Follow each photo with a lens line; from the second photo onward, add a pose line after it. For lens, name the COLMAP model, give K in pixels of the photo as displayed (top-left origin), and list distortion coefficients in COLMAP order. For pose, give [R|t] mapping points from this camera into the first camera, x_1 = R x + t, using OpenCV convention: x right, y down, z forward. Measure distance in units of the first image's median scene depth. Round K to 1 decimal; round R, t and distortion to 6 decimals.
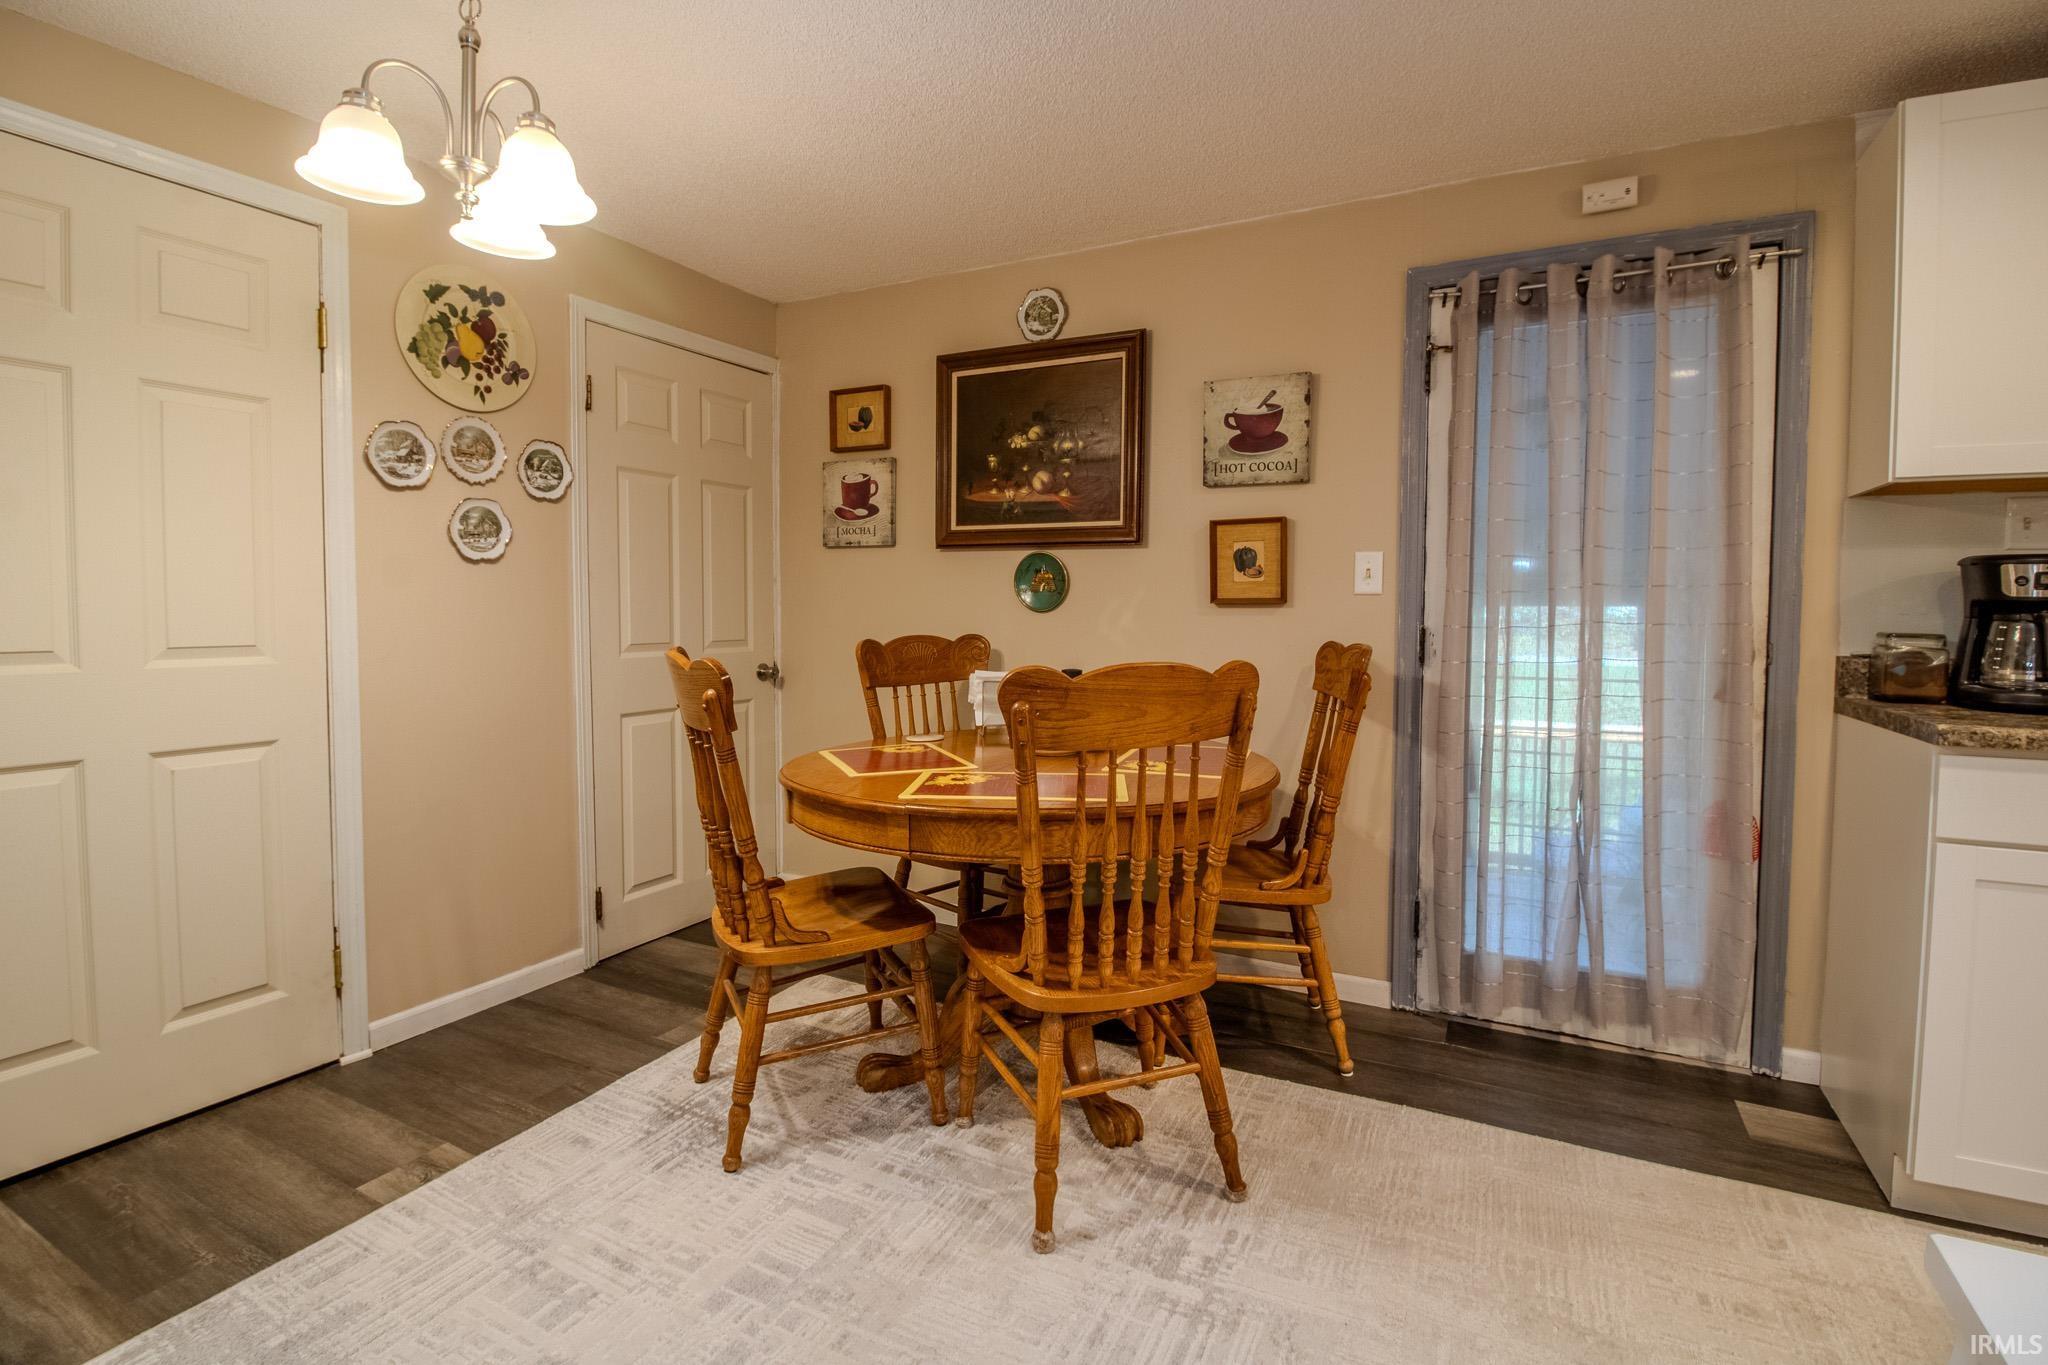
lens RADIAL K [[961.5, 0, 1030.6], [0, 961.5, 648.1], [0, 0, 1]] dist [-0.003524, -0.009557]
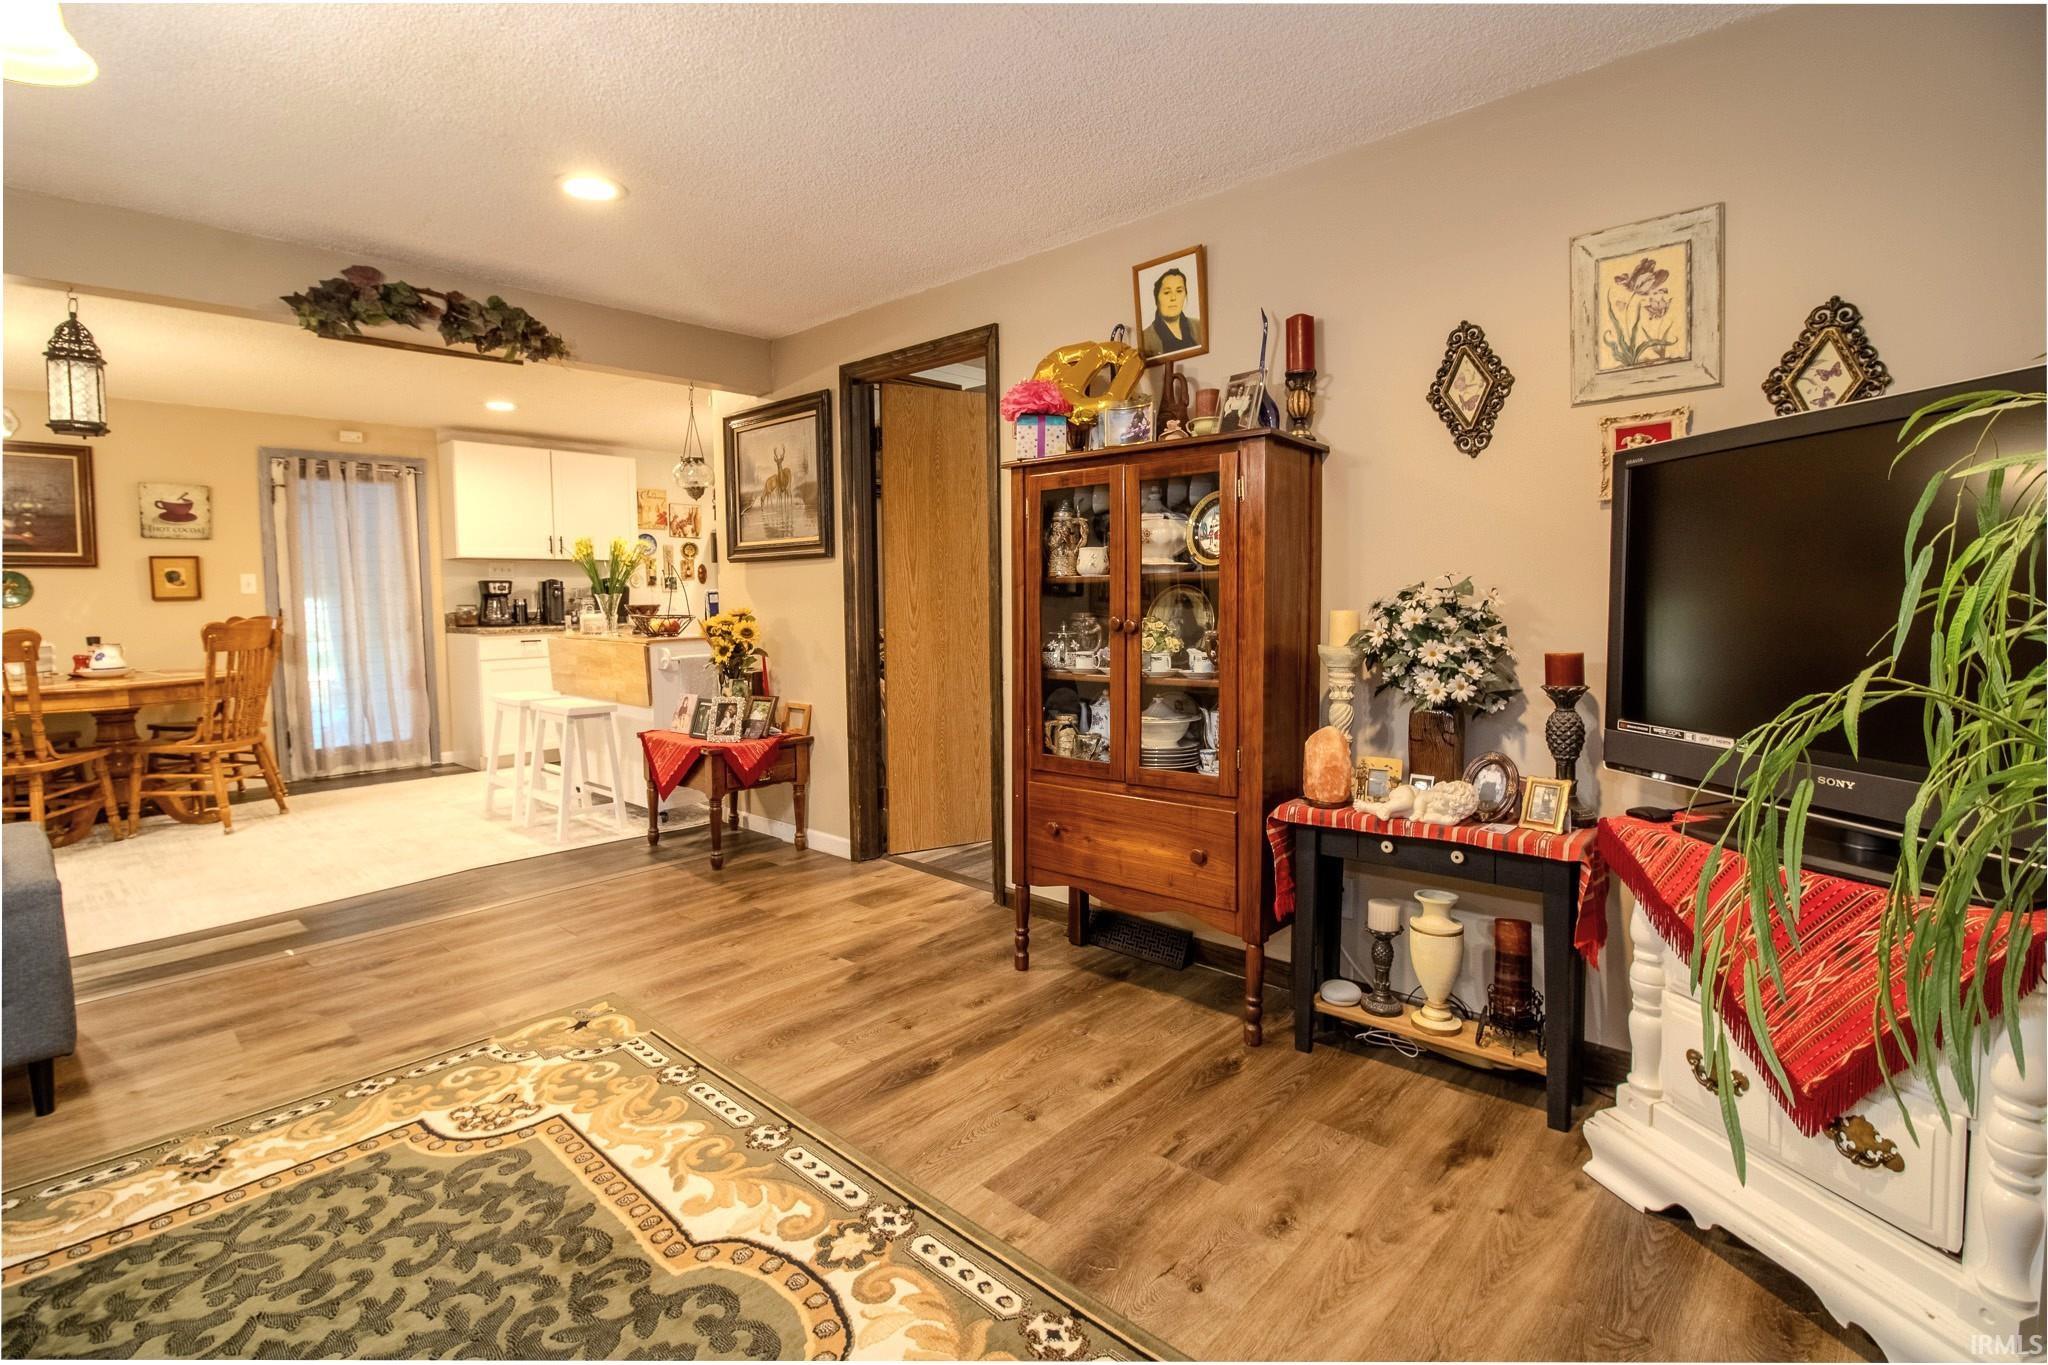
lens RADIAL K [[961.5, 0, 1030.6], [0, 961.5, 648.1], [0, 0, 1]] dist [-0.003524, -0.009557]
pose [[0.261907, -0.064989, 0.962902, -1.347741], [0.057146, 0.997024, 0.051748, 0.057916], [-0.963400, 0.041473, 0.264842, -1.331326]]
